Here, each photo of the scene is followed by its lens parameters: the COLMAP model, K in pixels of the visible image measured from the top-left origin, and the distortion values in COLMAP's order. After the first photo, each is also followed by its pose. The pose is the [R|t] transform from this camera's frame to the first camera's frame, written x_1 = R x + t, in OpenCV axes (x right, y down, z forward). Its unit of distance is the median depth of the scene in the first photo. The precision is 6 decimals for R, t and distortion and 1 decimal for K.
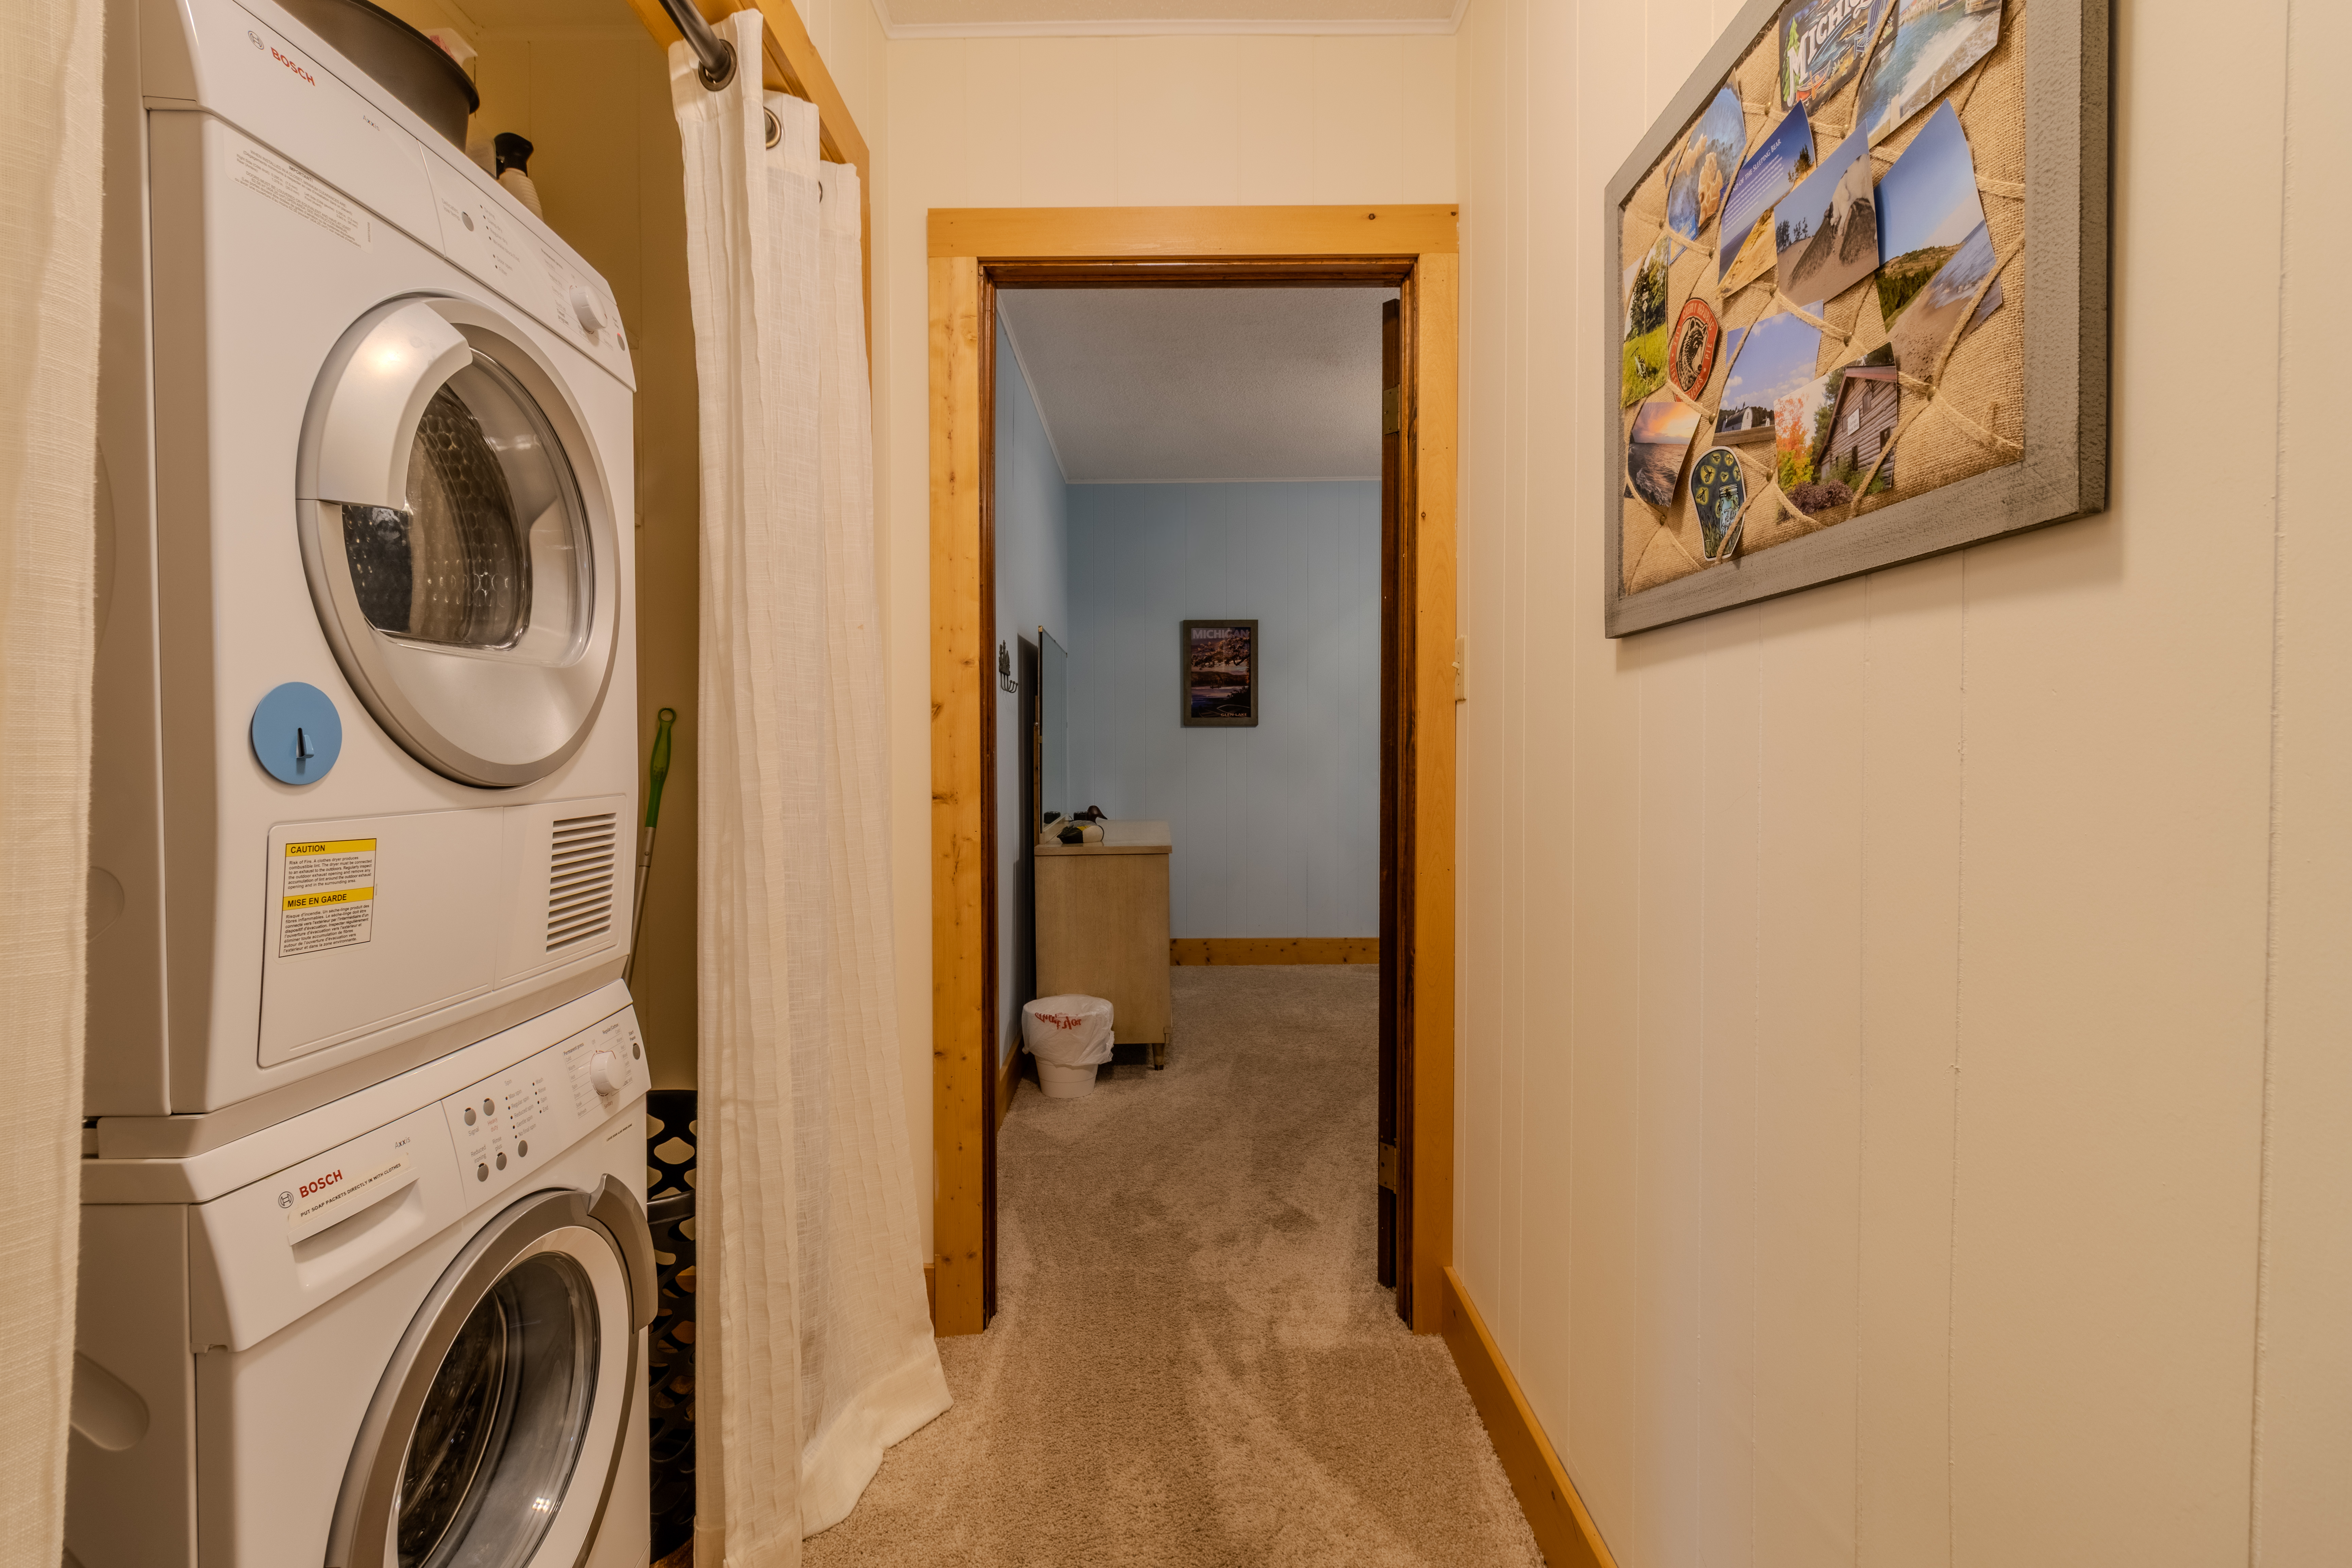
lens RADIAL K [[1105.5, 0, 1178.6], [0, 1105.5, 772.2], [0, 0, 1]] dist [0.003072, 0.001836]
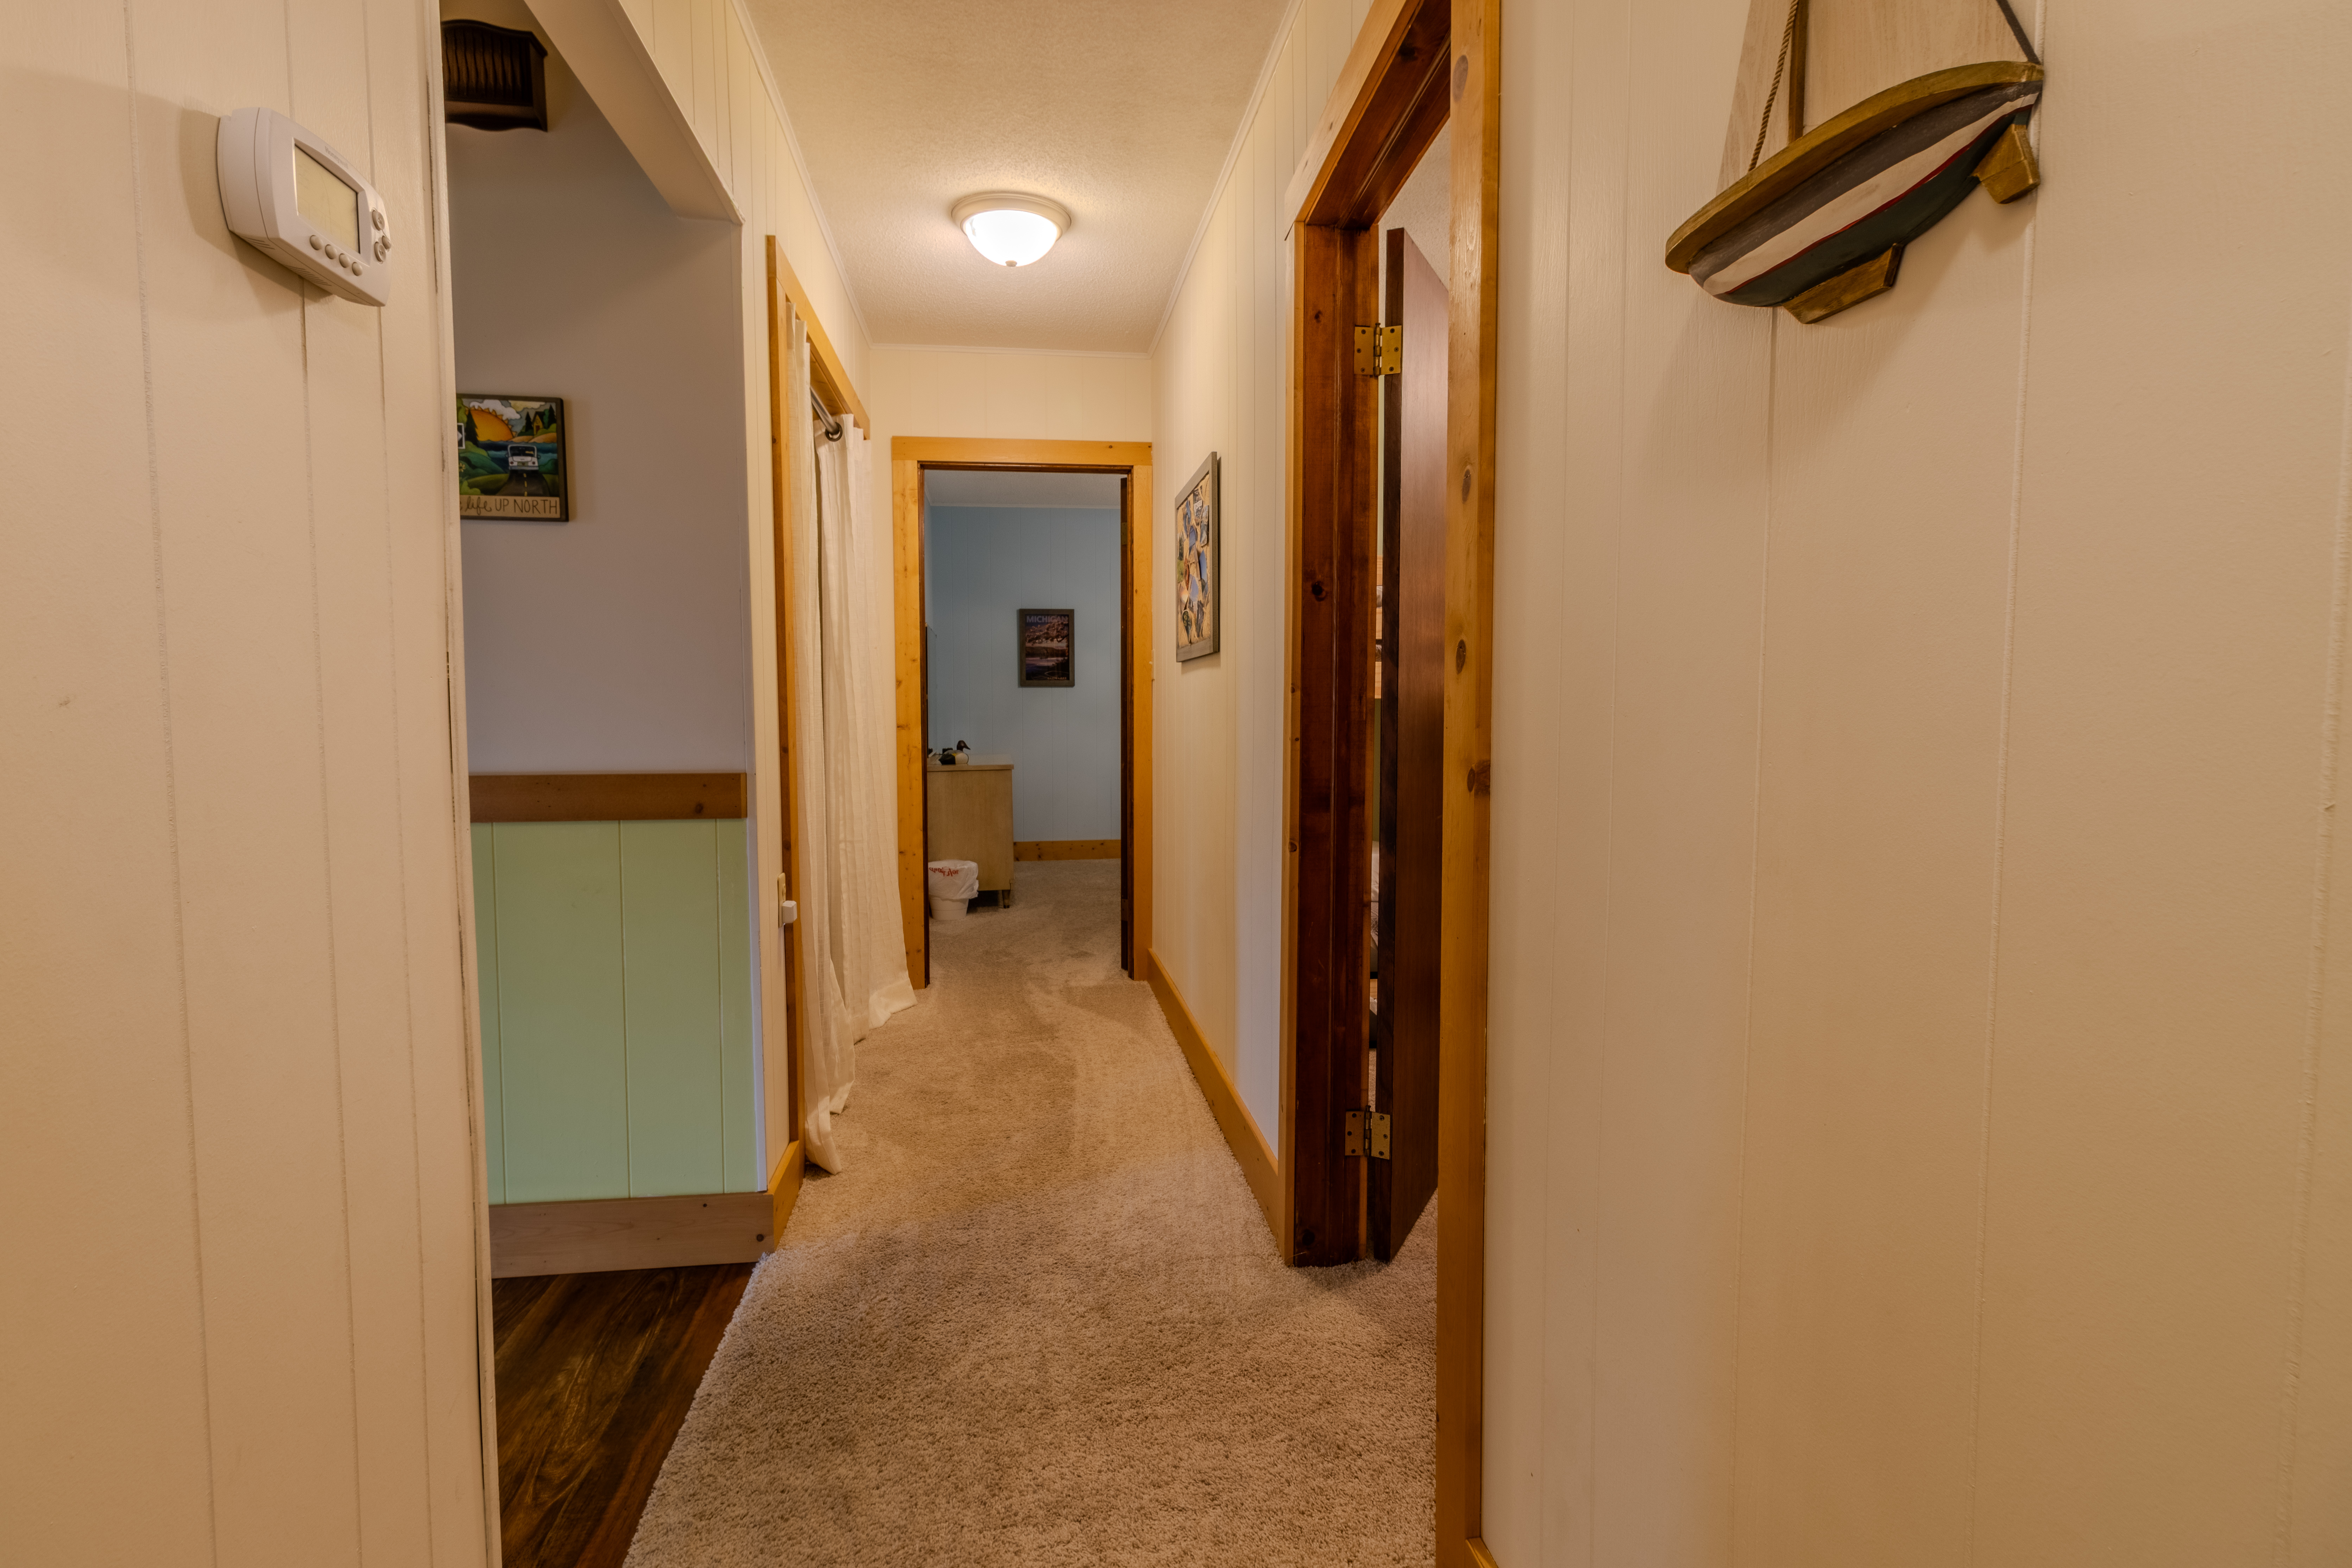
lens RADIAL K [[1105.5, 0, 1166.7], [0, 1105.5, 779.4], [0, 0, 1]] dist [0.003072, 0.001836]
pose [[0.990623, -0.008716, 0.136347, -0.008419], [0.002287, 0.998881, 0.047233, 0.021056], [-0.136606, -0.046479, 0.989535, -0.911870]]
